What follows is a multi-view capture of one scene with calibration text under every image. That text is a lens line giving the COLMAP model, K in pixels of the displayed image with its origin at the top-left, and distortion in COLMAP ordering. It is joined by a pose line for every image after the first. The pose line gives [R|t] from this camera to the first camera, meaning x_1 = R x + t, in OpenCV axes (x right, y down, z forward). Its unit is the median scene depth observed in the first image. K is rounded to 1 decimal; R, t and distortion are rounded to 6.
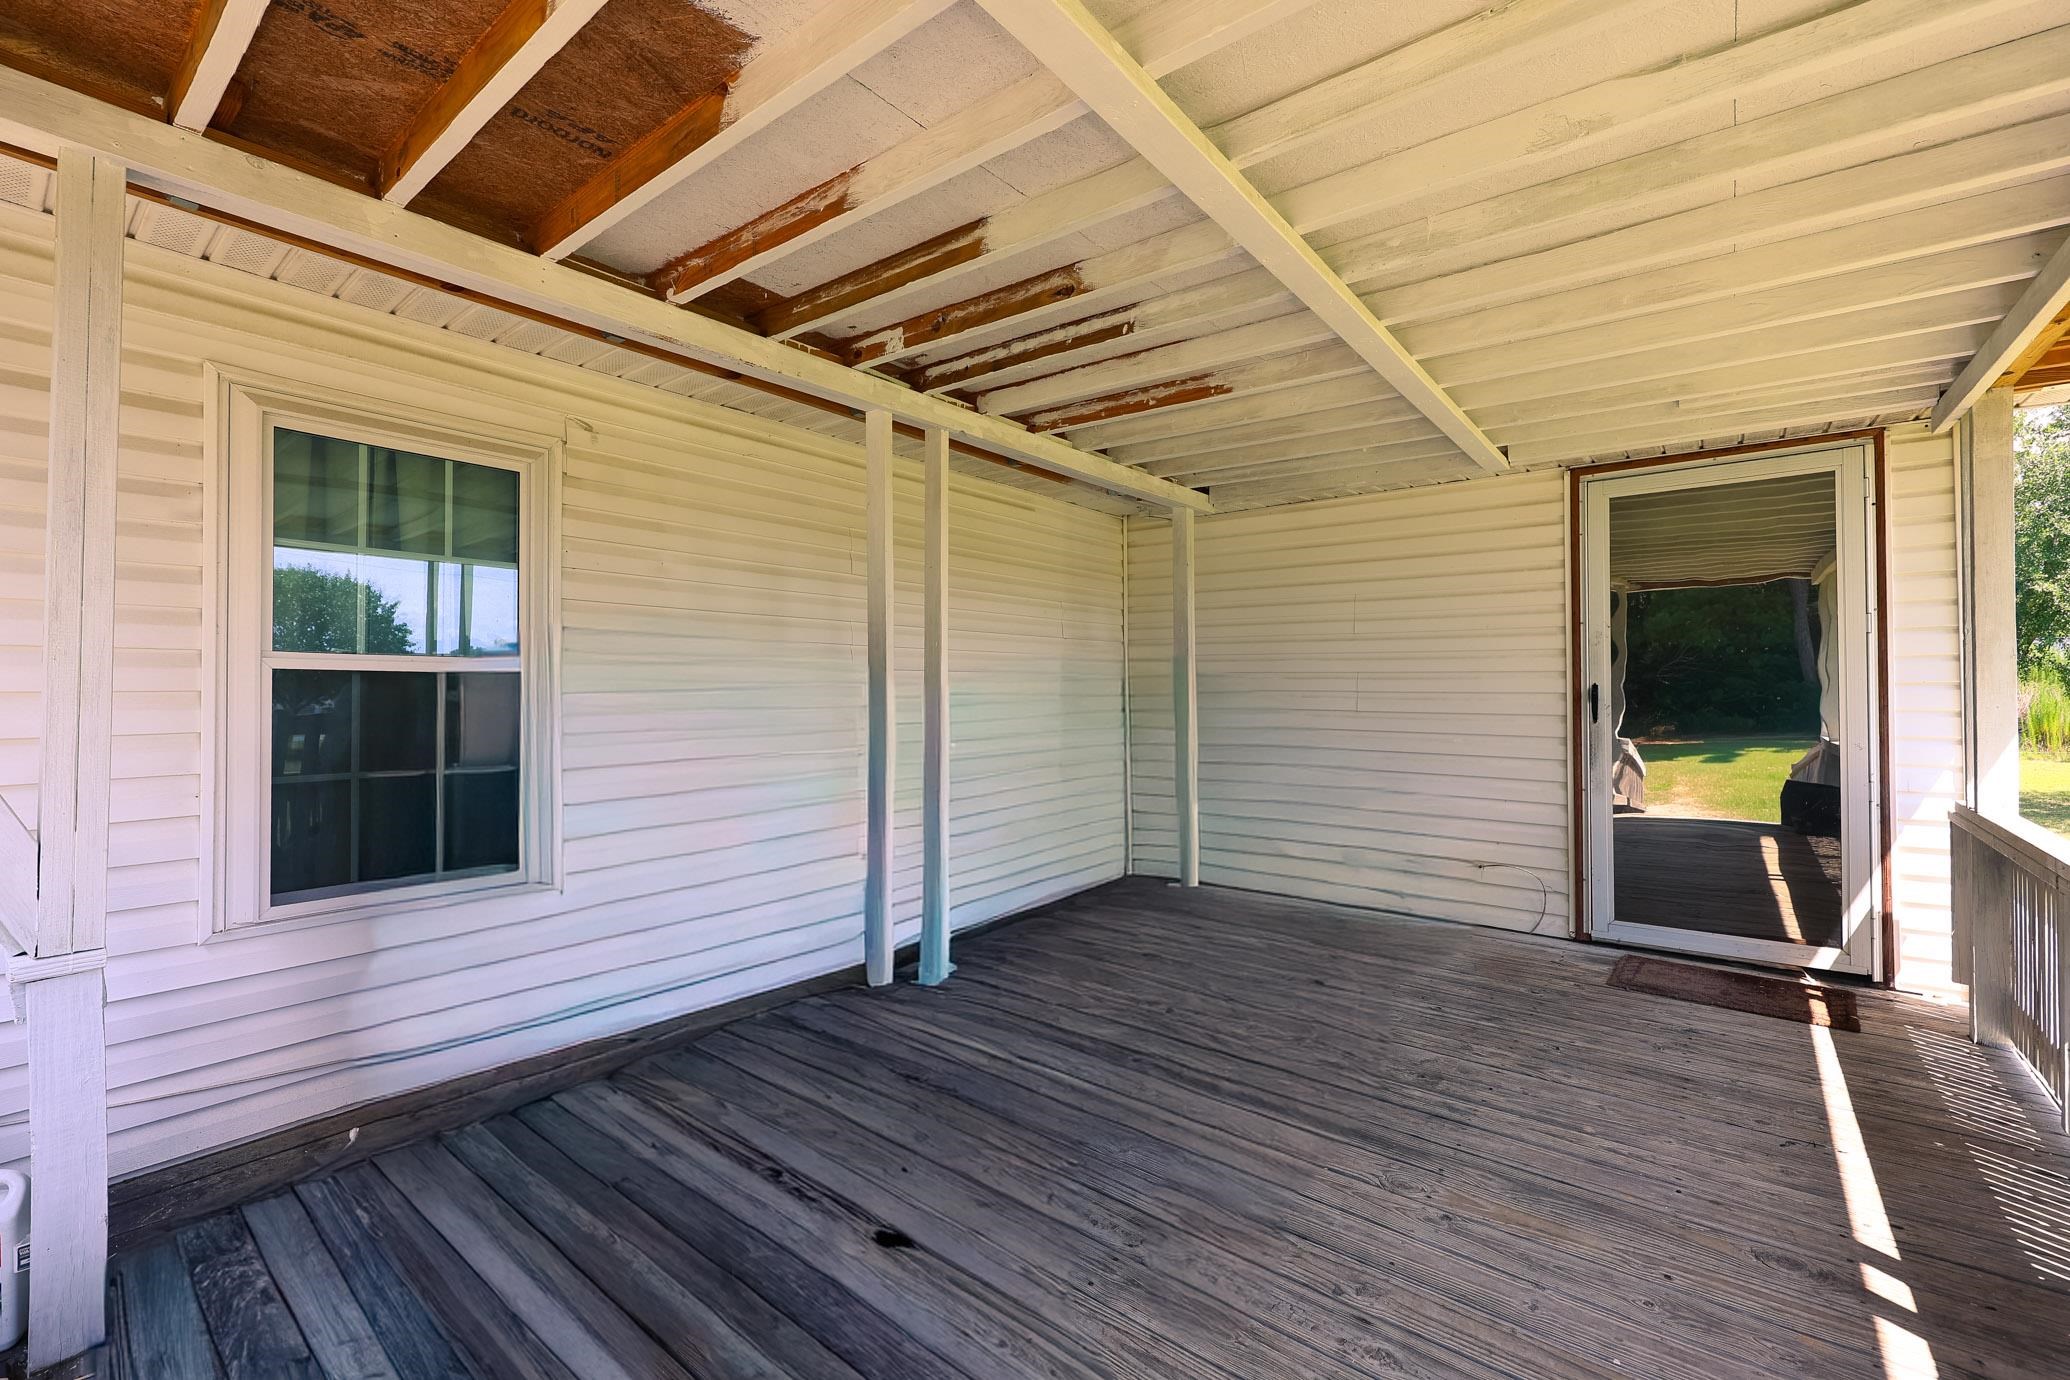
lens RADIAL K [[884.9, 0, 1035.0], [0, 884.9, 690.0], [0, 0, 1]] dist [0.001240, 0.000291]
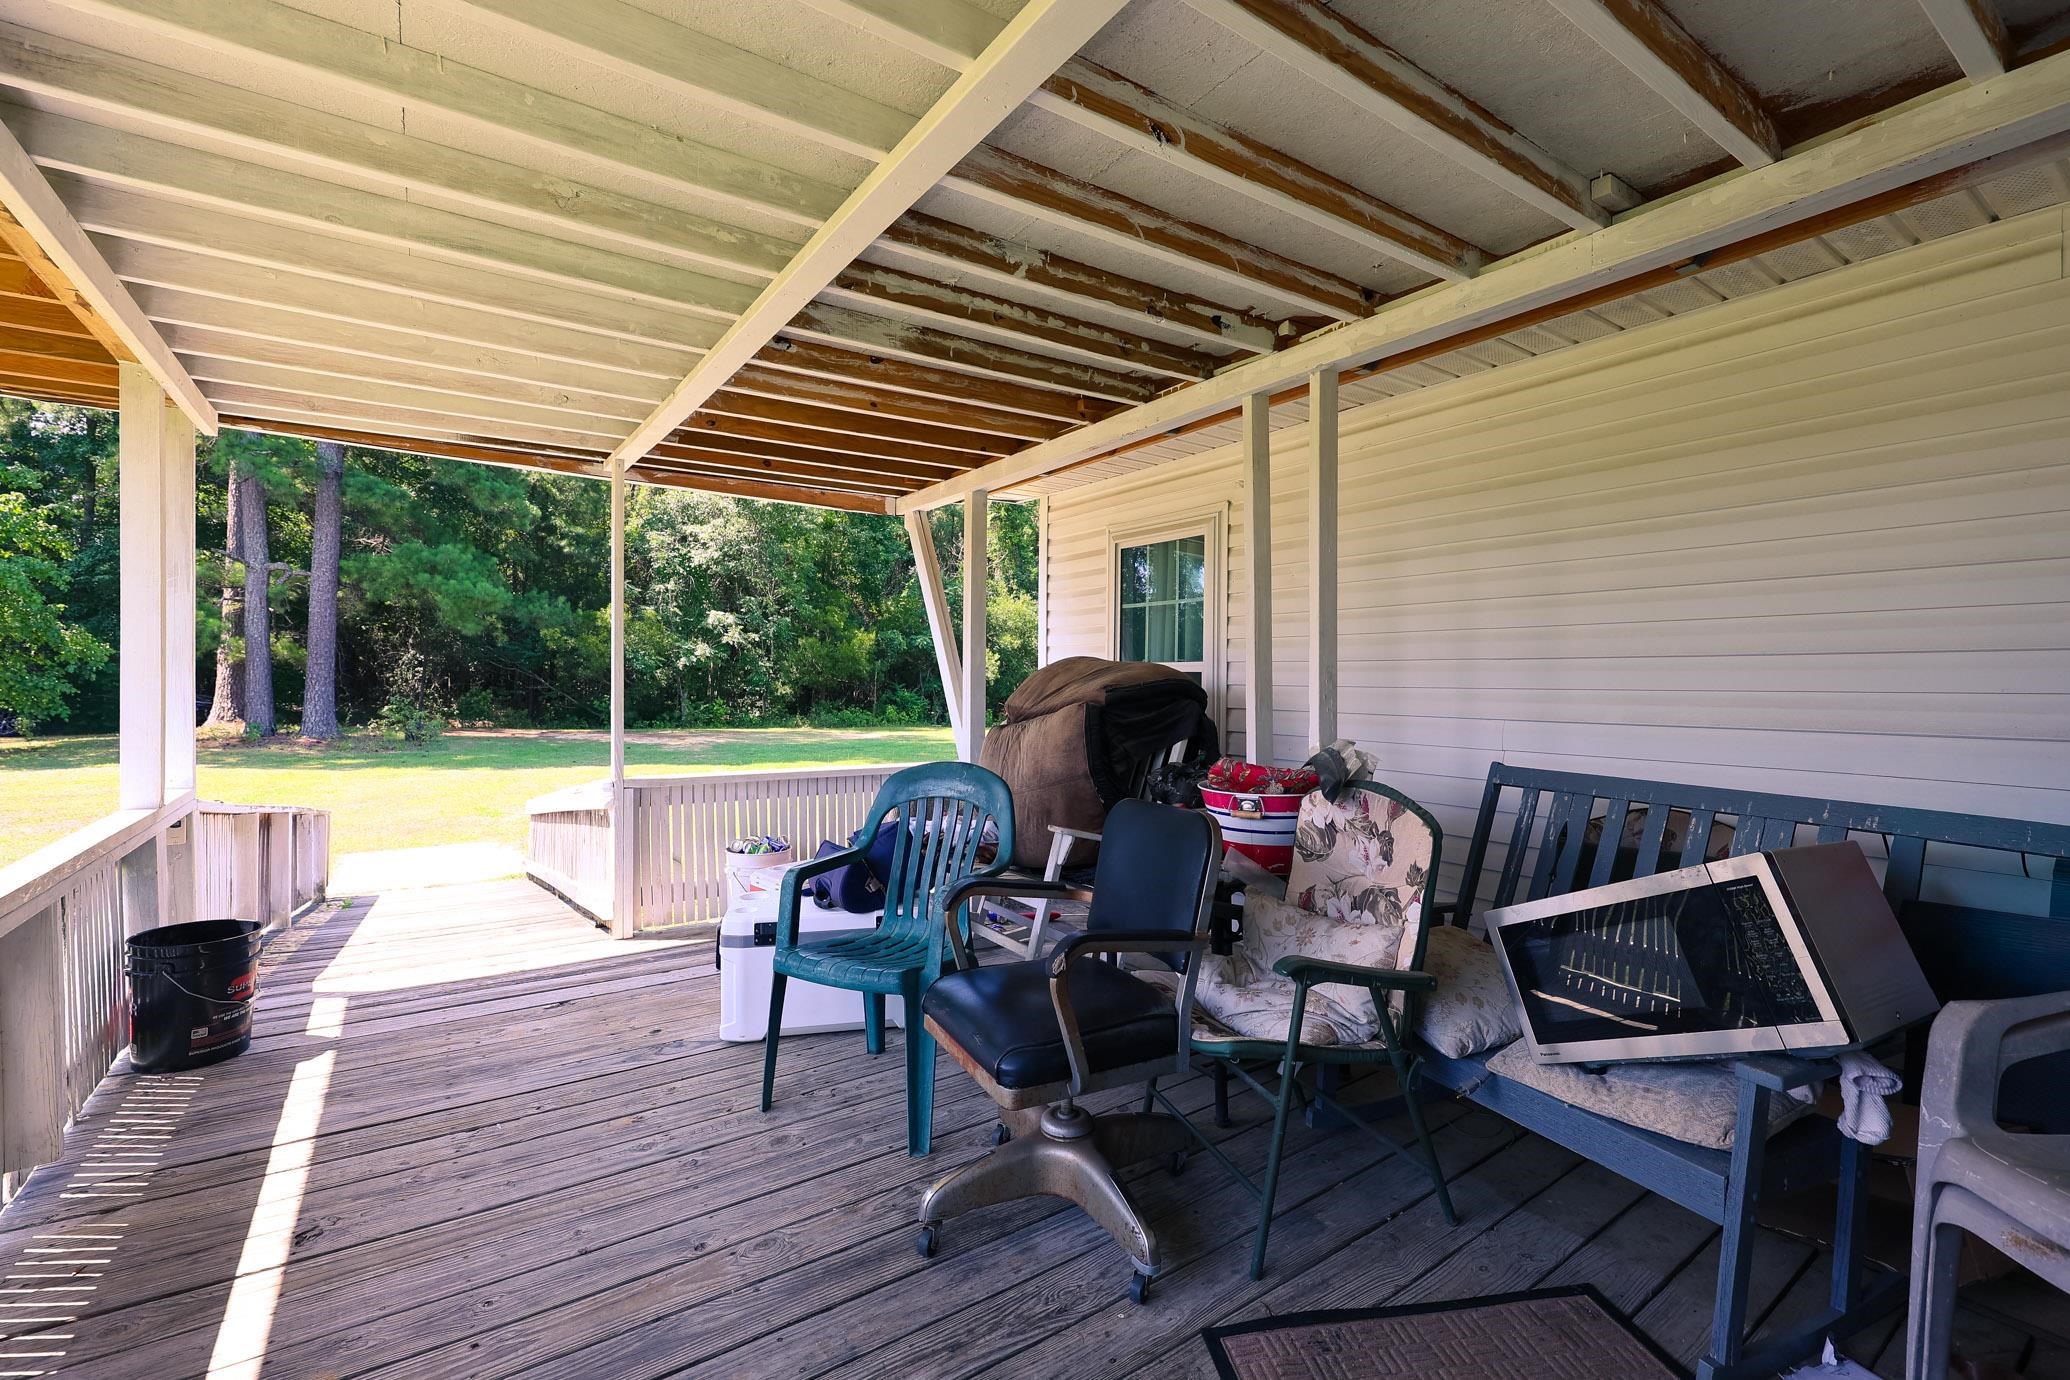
lens RADIAL K [[884.9, 0, 1035.0], [0, 884.9, 690.0], [0, 0, 1]] dist [0.001240, 0.000291]
pose [[-0.289923, 0.013001, -0.956962, 1.025585], [-0.011484, 0.999788, 0.017062, -0.006793], [0.956981, 0.015936, -0.289712, 1.291480]]
